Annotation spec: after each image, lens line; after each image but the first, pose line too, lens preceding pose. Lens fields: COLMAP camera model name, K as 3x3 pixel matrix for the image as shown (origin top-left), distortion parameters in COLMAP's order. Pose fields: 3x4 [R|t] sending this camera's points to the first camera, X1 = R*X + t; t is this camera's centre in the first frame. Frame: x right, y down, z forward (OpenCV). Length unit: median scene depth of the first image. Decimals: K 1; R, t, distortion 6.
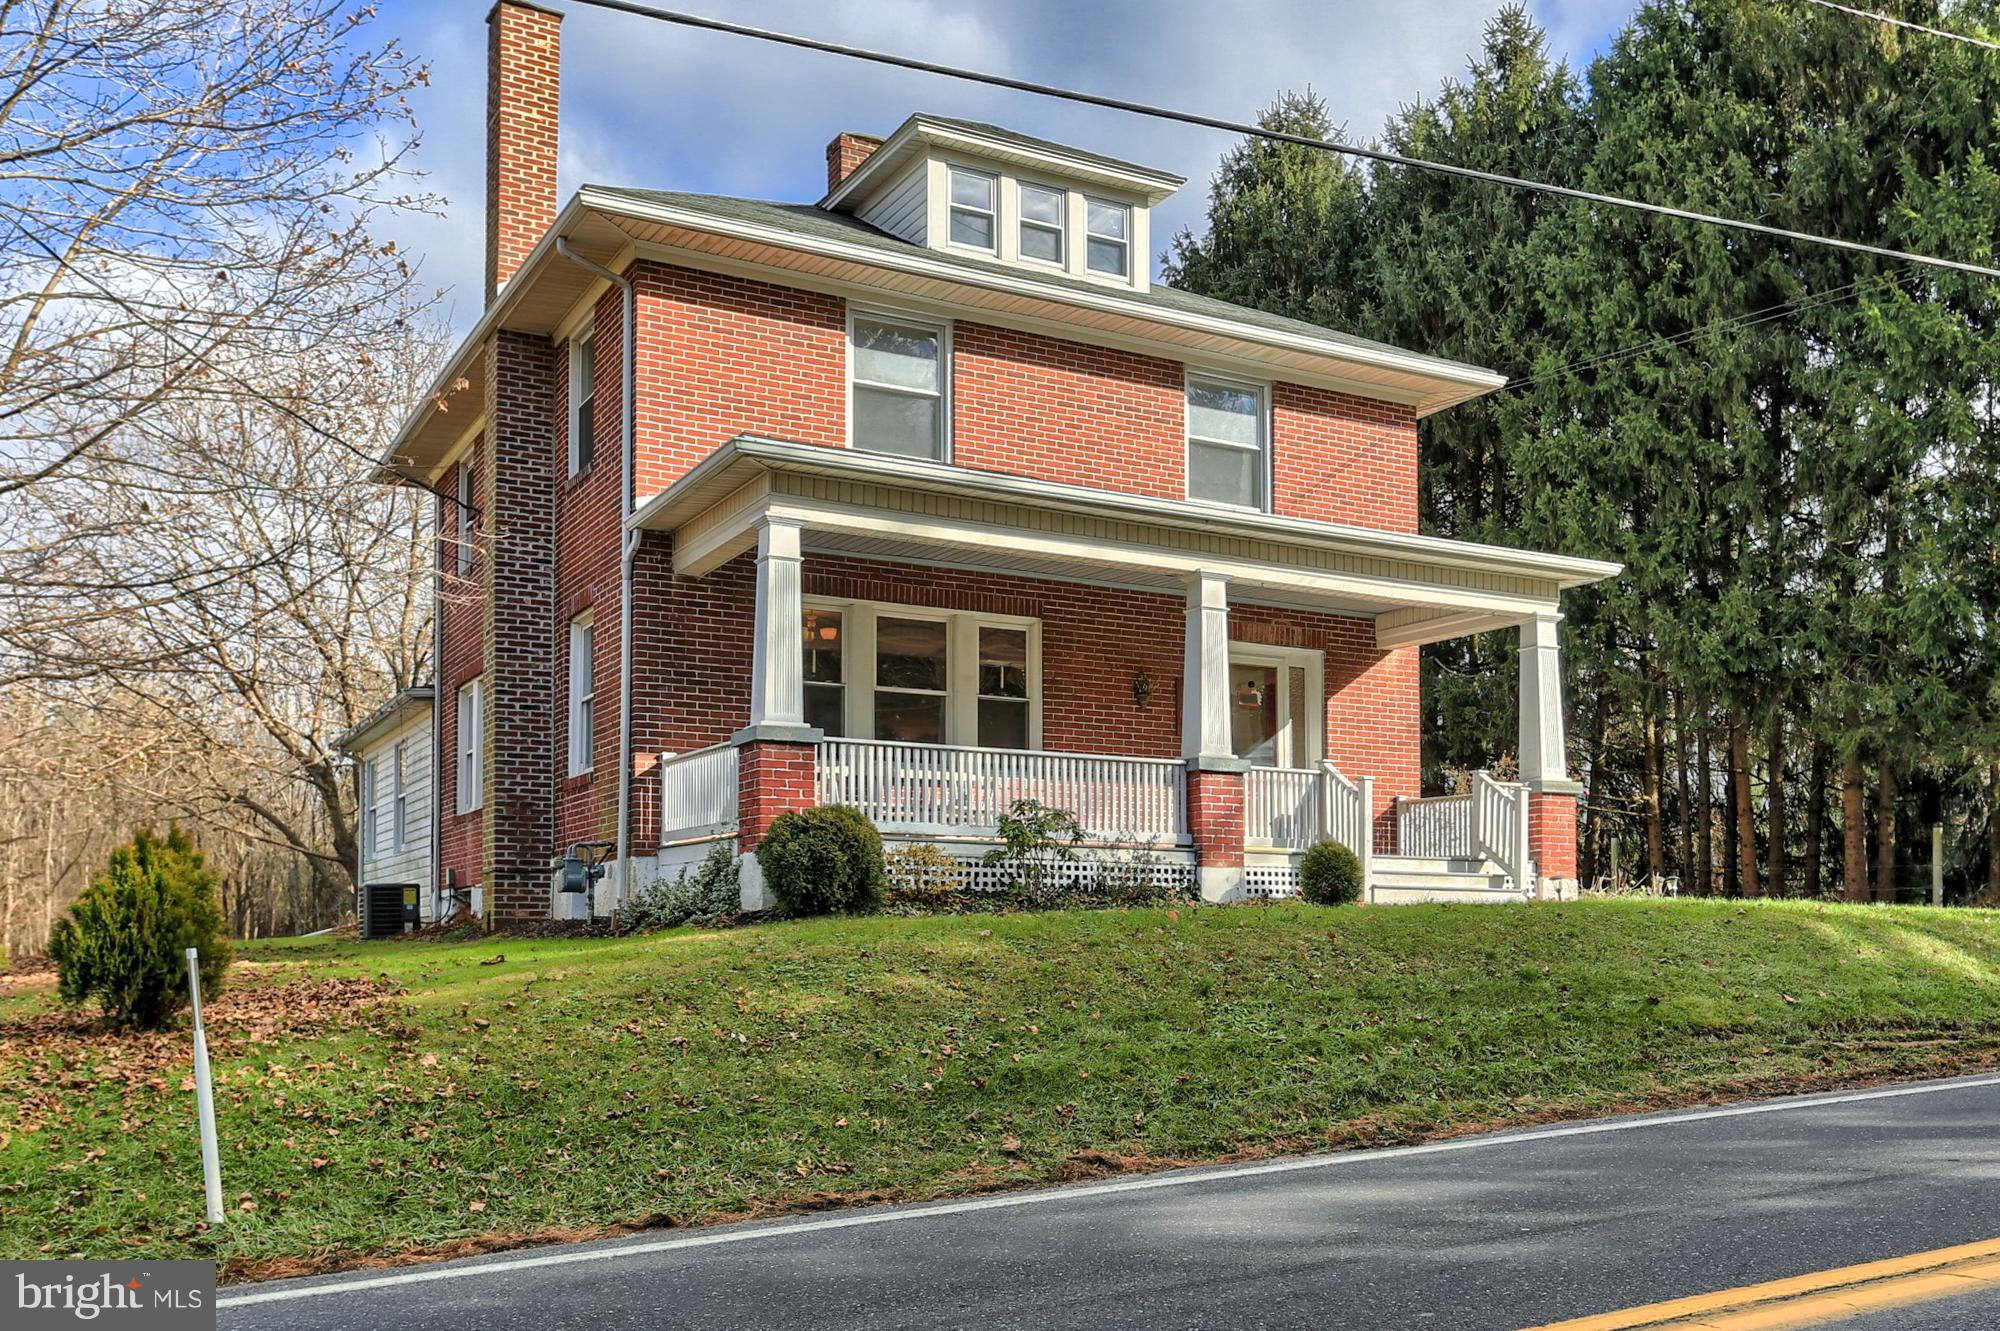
lens RADIAL K [[1864.9, 0, 1063.0], [0, 1864.9, 970.4], [0, 0, 1]] dist [-0.015449, 0.012686]
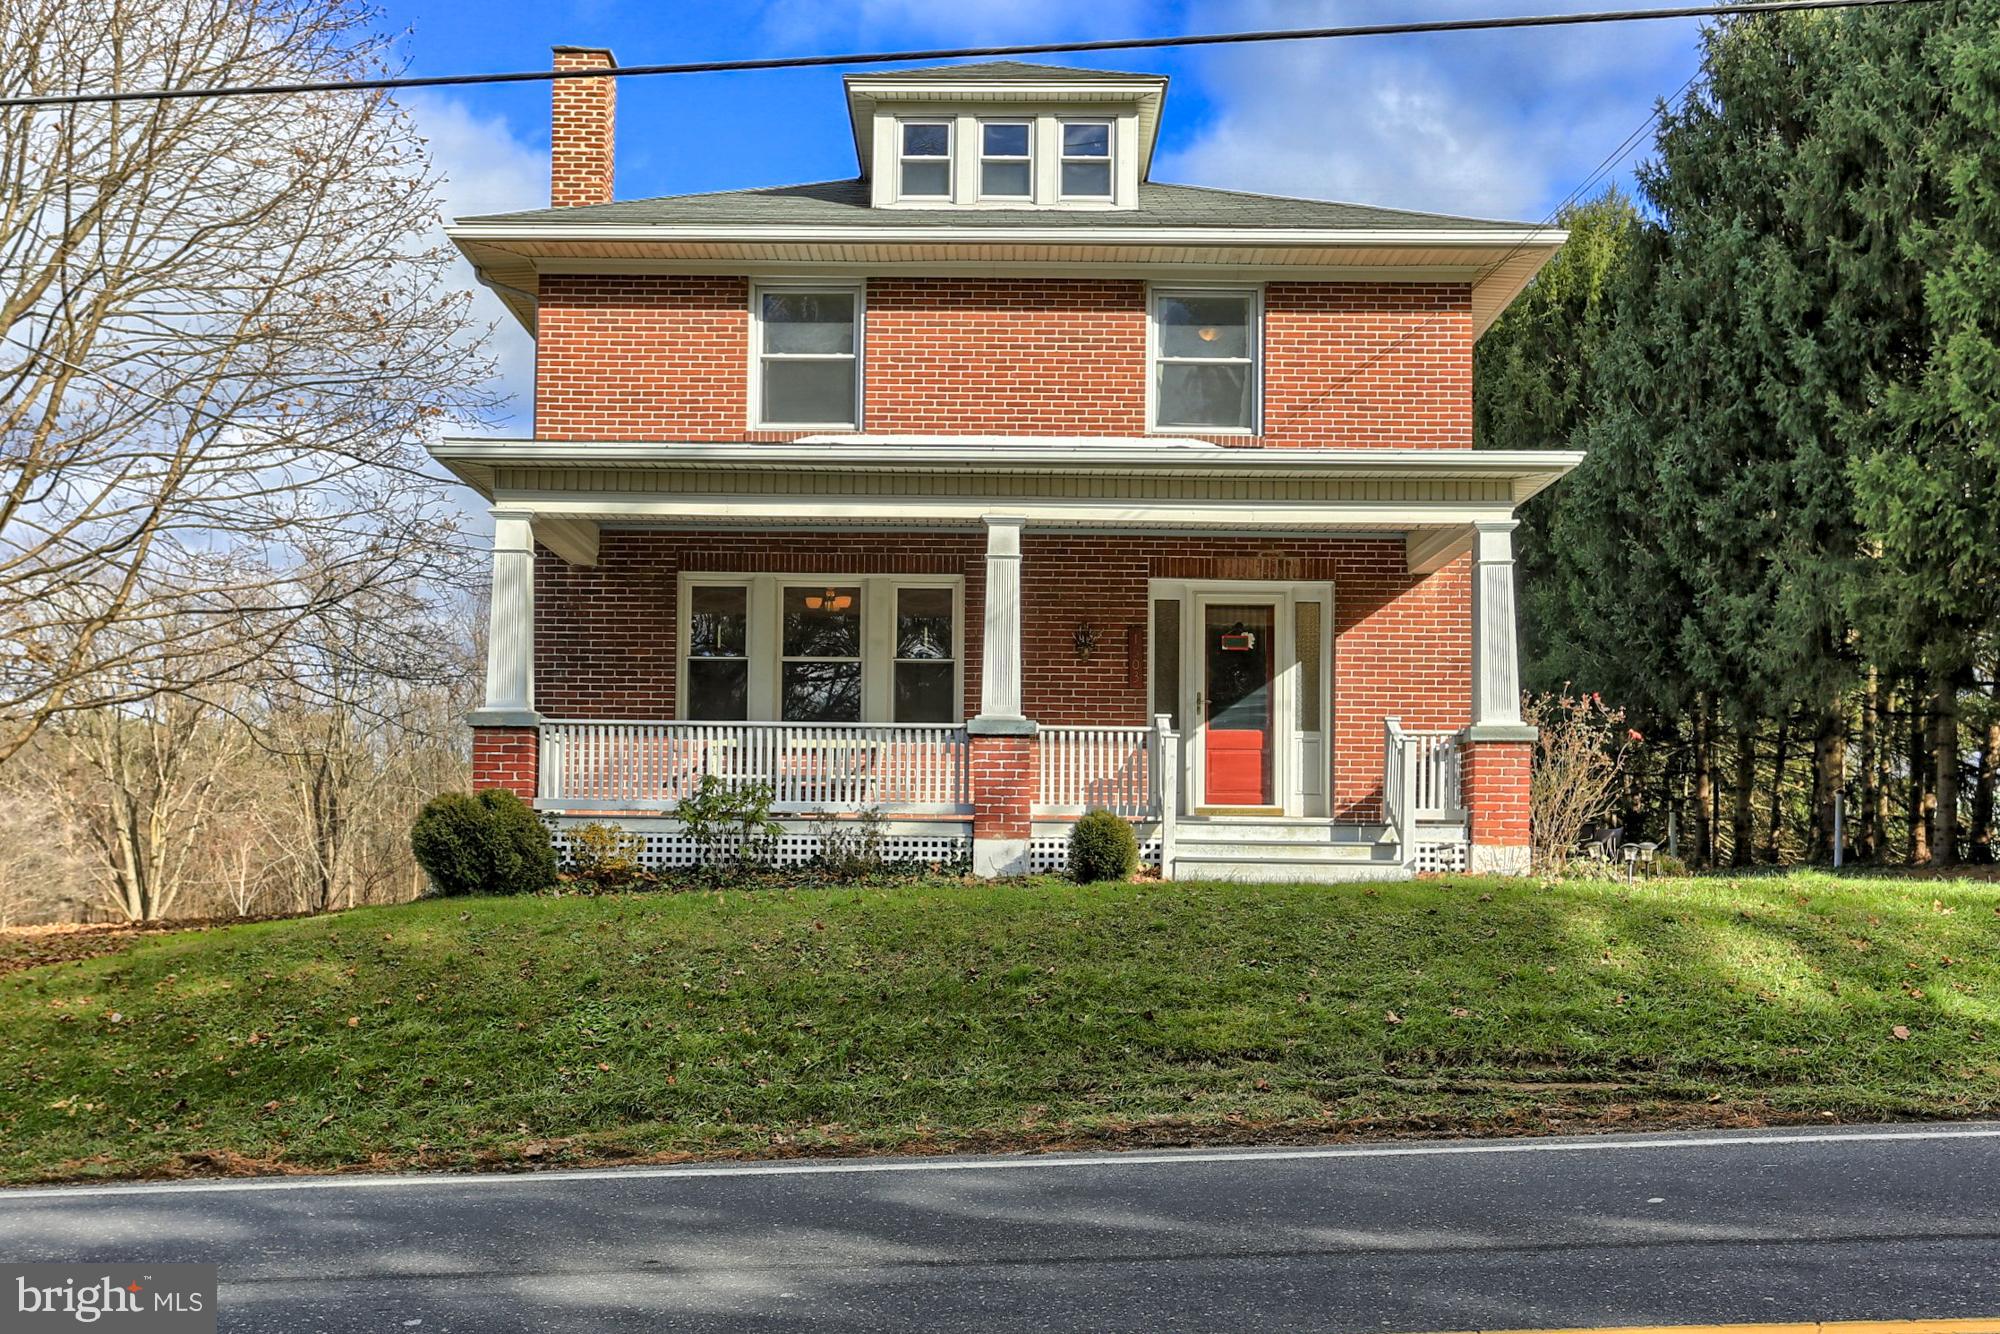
lens RADIAL K [[1832.0, 0, 1003.1], [0, 1832.0, 905.6], [0, 0, 1]] dist [-0.023731, -0.006087]
pose [[0.867409, 0.013863, -0.497404, 0.518776], [-0.012115, 0.999904, 0.006741, -0.028004], [0.497449, 0.000178, 0.867493, 0.213834]]
